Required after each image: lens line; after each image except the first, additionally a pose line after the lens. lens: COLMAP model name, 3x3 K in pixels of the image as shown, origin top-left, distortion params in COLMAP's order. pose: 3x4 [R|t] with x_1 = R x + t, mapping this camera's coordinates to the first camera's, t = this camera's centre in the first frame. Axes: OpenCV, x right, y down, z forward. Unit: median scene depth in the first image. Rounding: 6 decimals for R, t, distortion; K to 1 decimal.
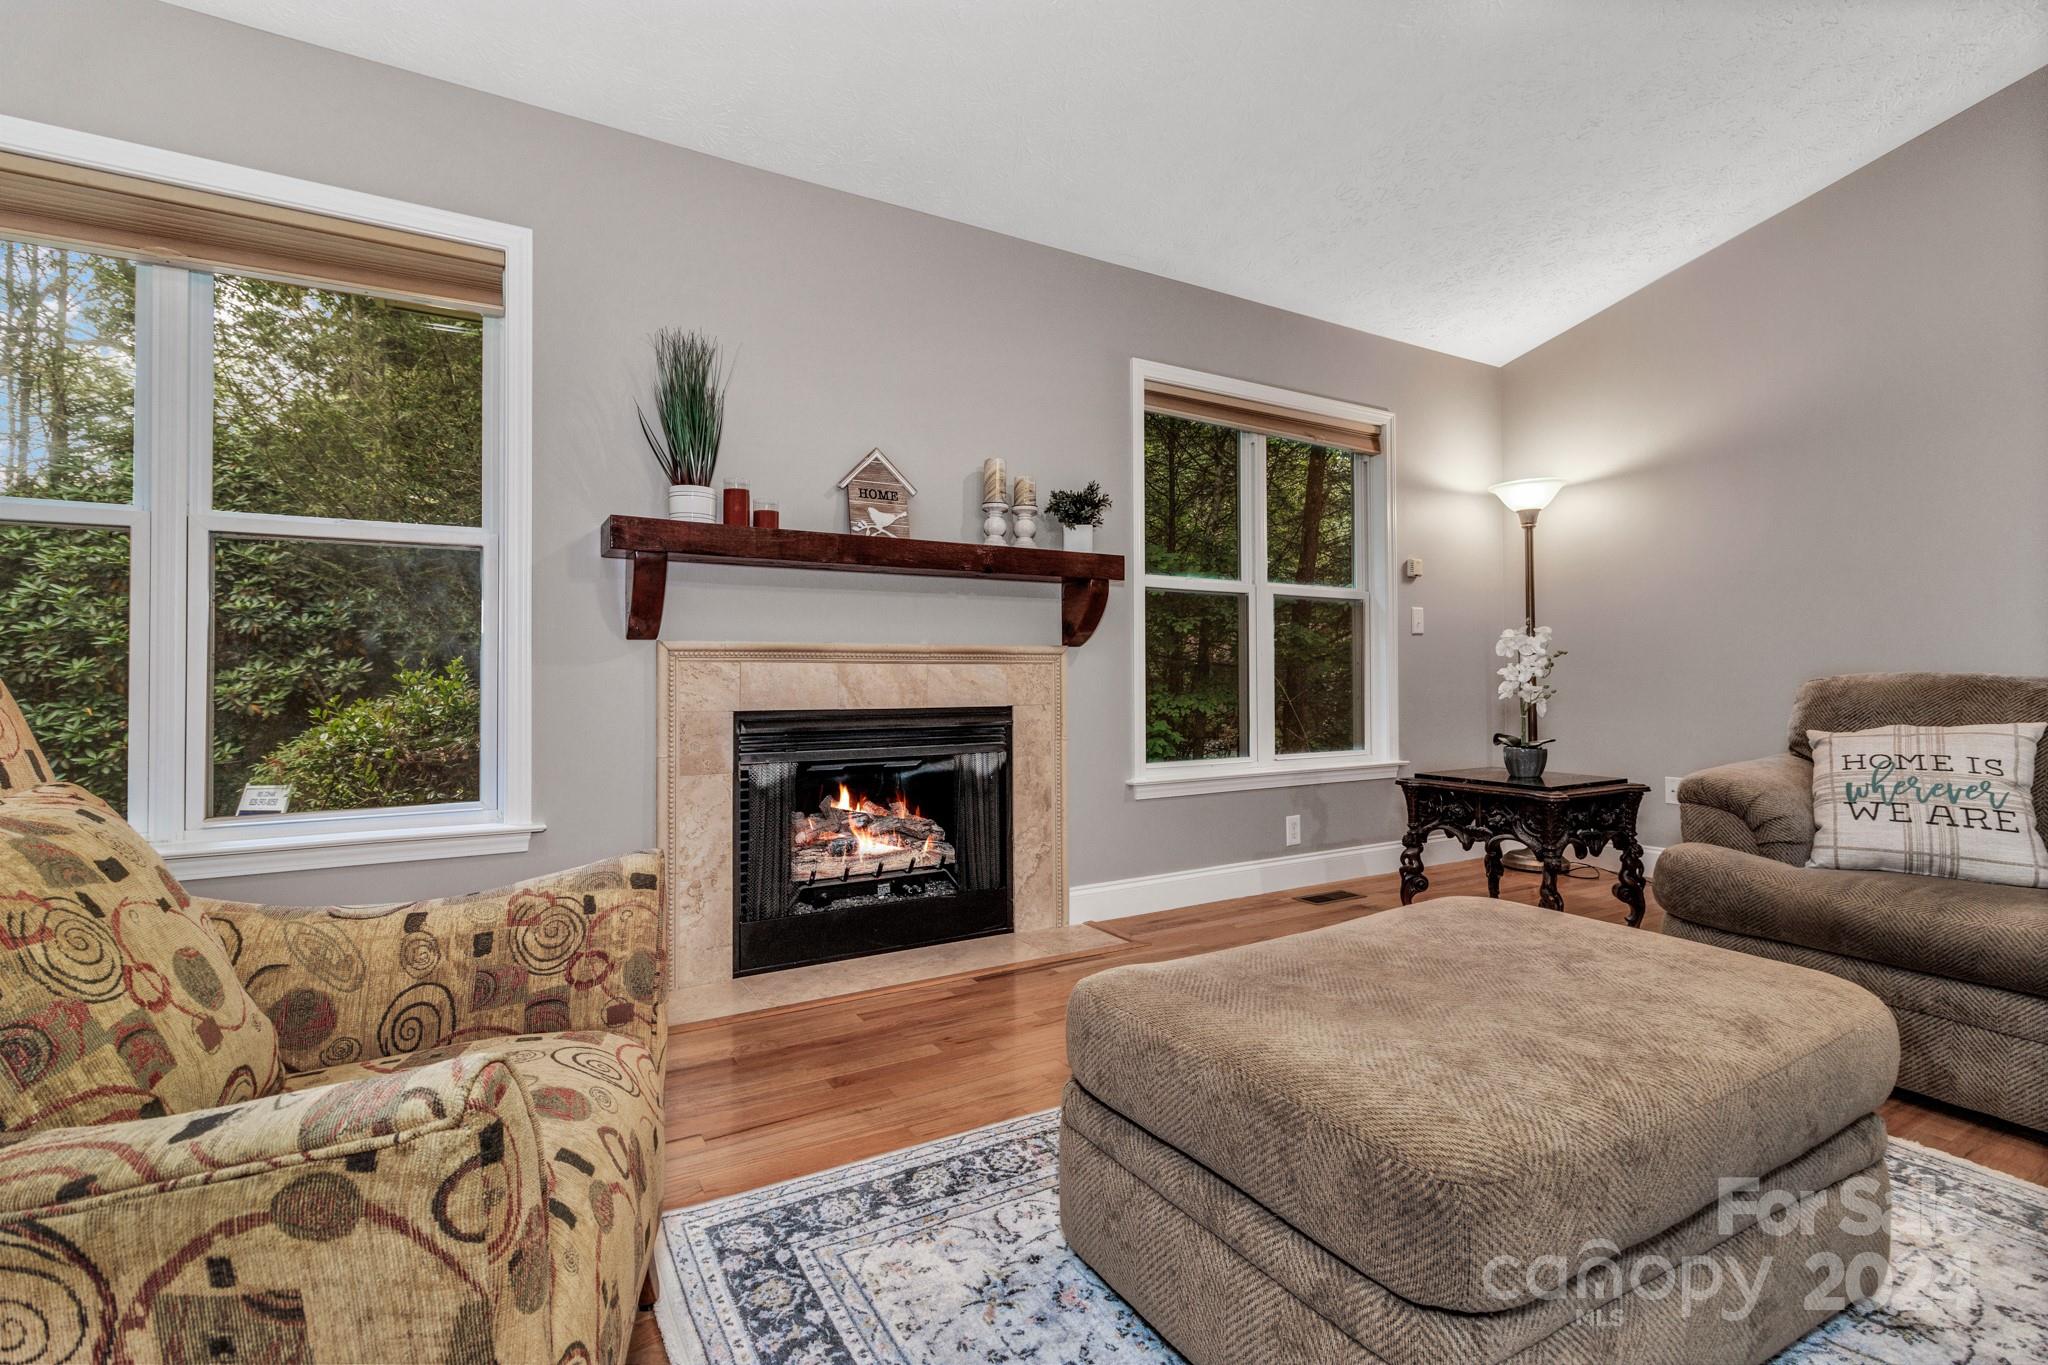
lens RADIAL K [[950.2, 0, 1022.1], [0, 950.2, 669.1], [0, 0, 1]] dist [0.004415, -0.001161]
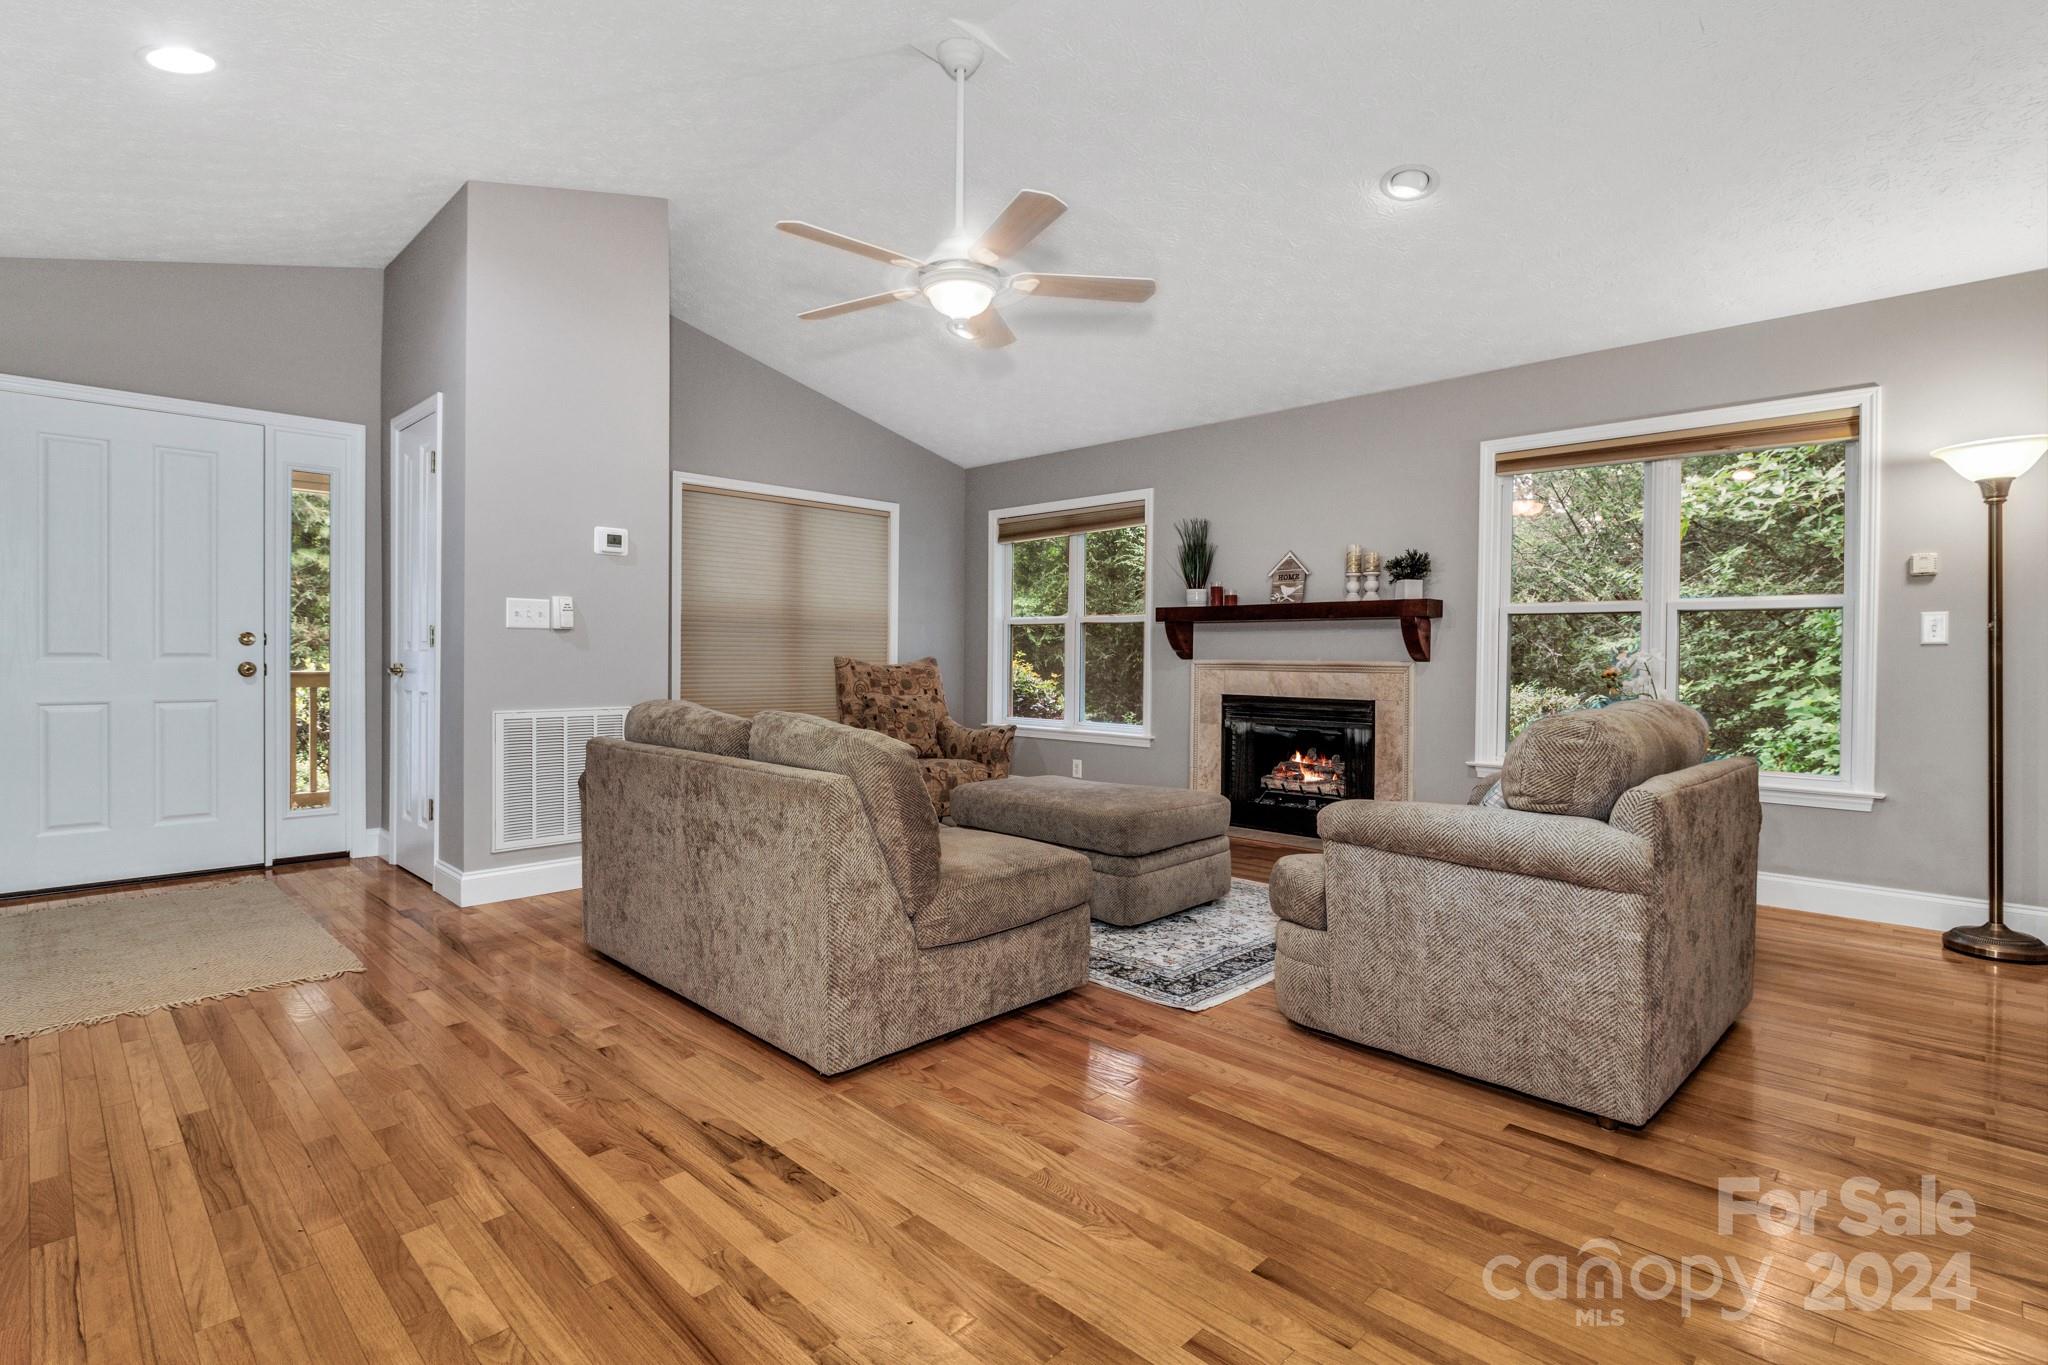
lens RADIAL K [[983.3, 0, 994.3], [0, 983.3, 662.5], [0, 0, 1]] dist [-0.000213, -0.000887]
pose [[0.240648, 0.011175, -0.970548, 1.519014], [-0.003605, 0.999937, 0.010619, -0.040998], [0.970606, 0.000943, 0.240673, 0.016005]]
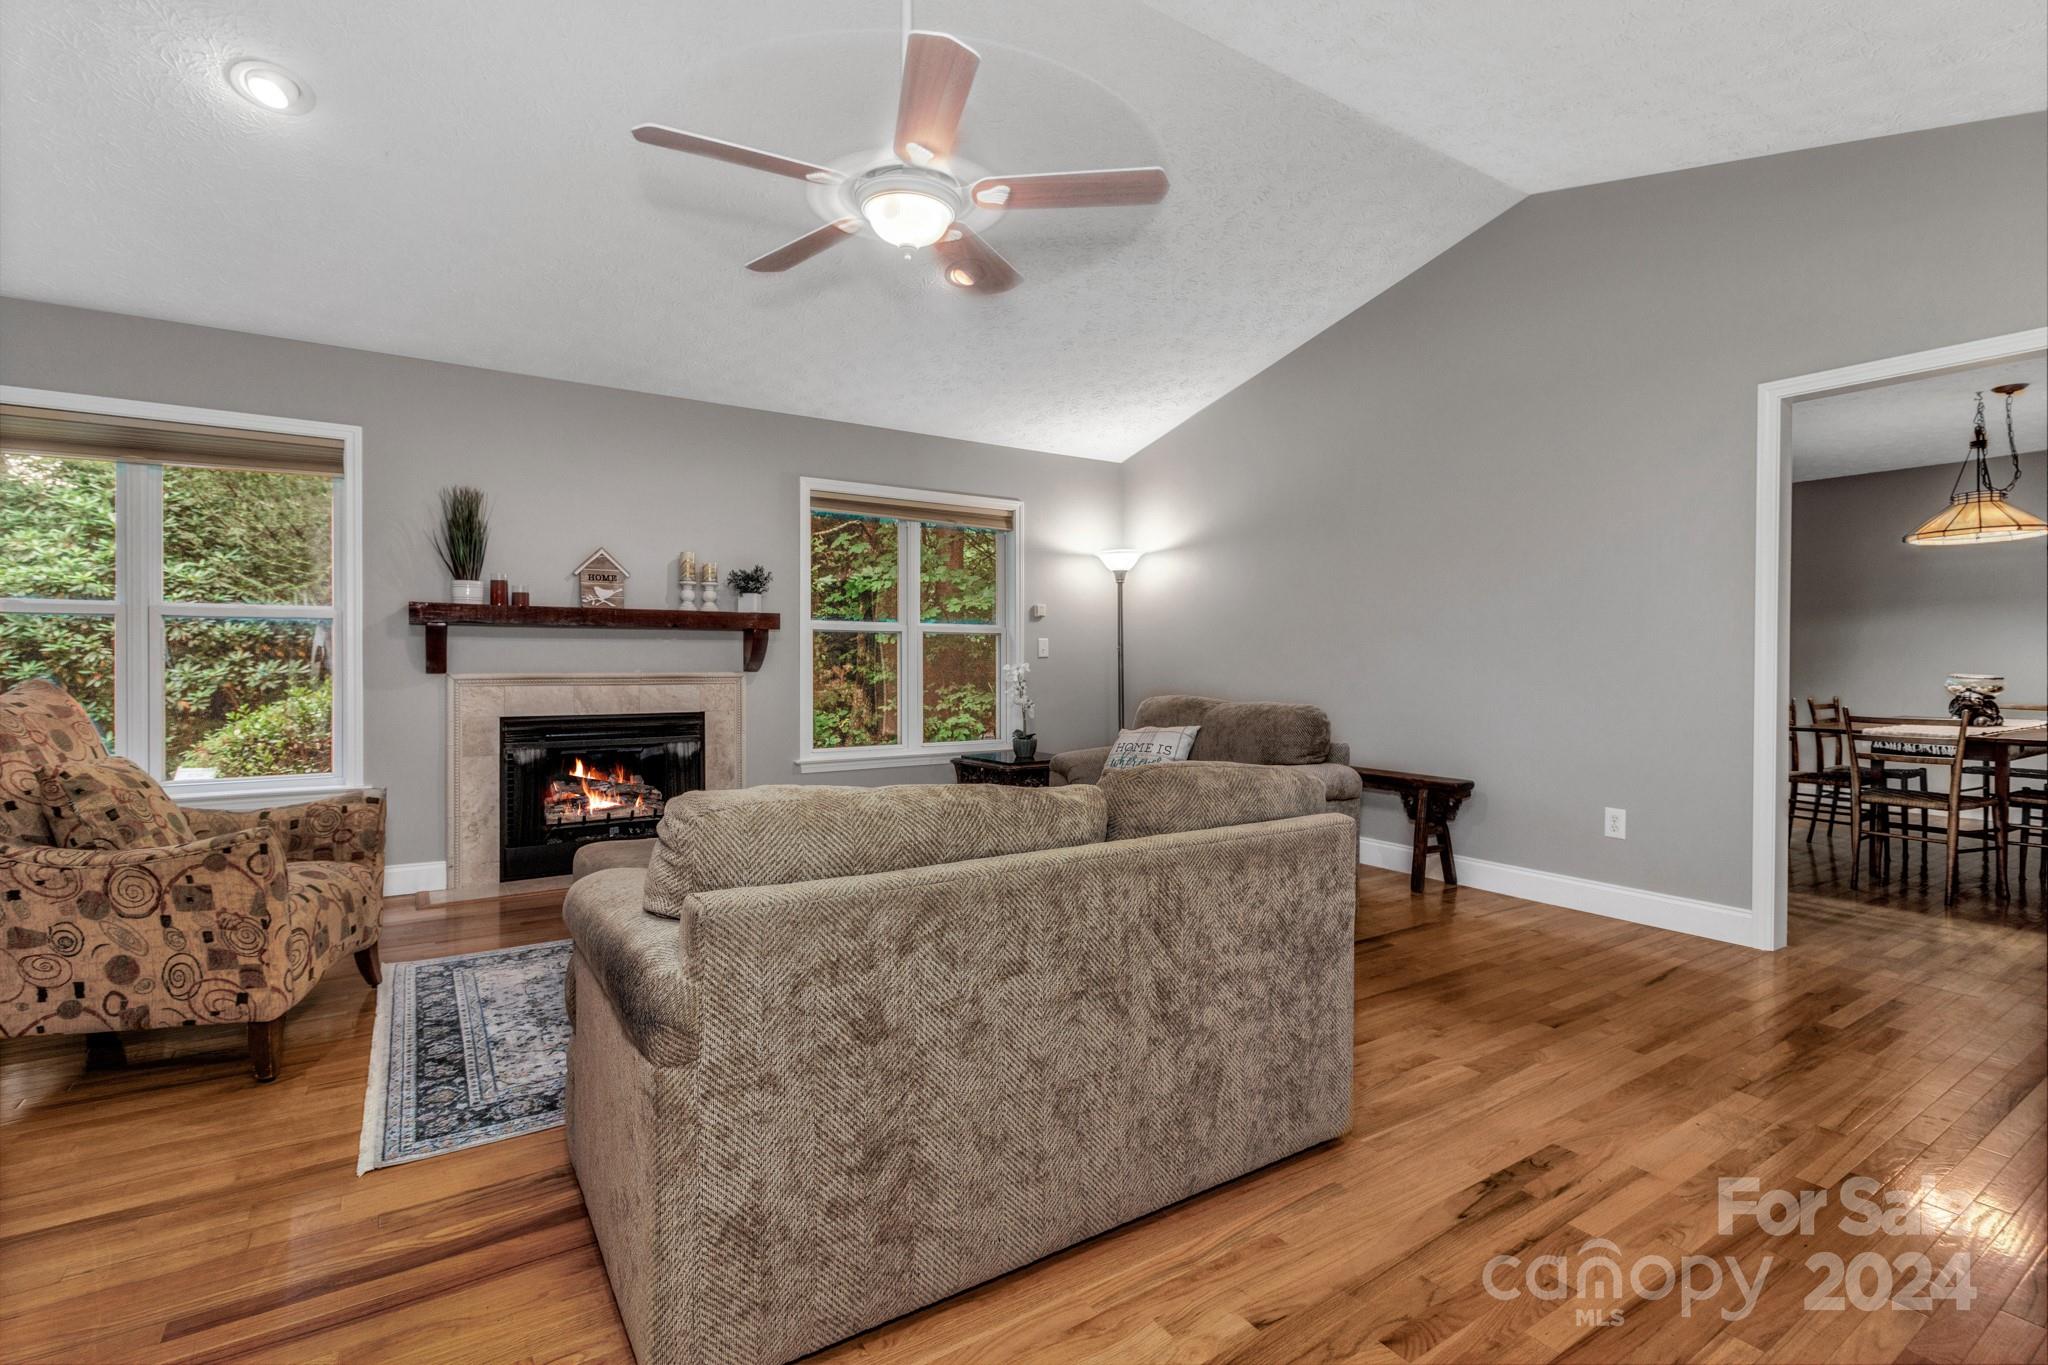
lens RADIAL K [[950.2, 0, 1028.1], [0, 950.2, 670.5], [0, 0, 1]] dist [0.004415, -0.001161]
pose [[0.998769, 0.002207, 0.049550, 0.474177], [-0.002963, 0.999880, 0.015200, -0.057049], [-0.049510, -0.015328, 0.998656, -0.604969]]
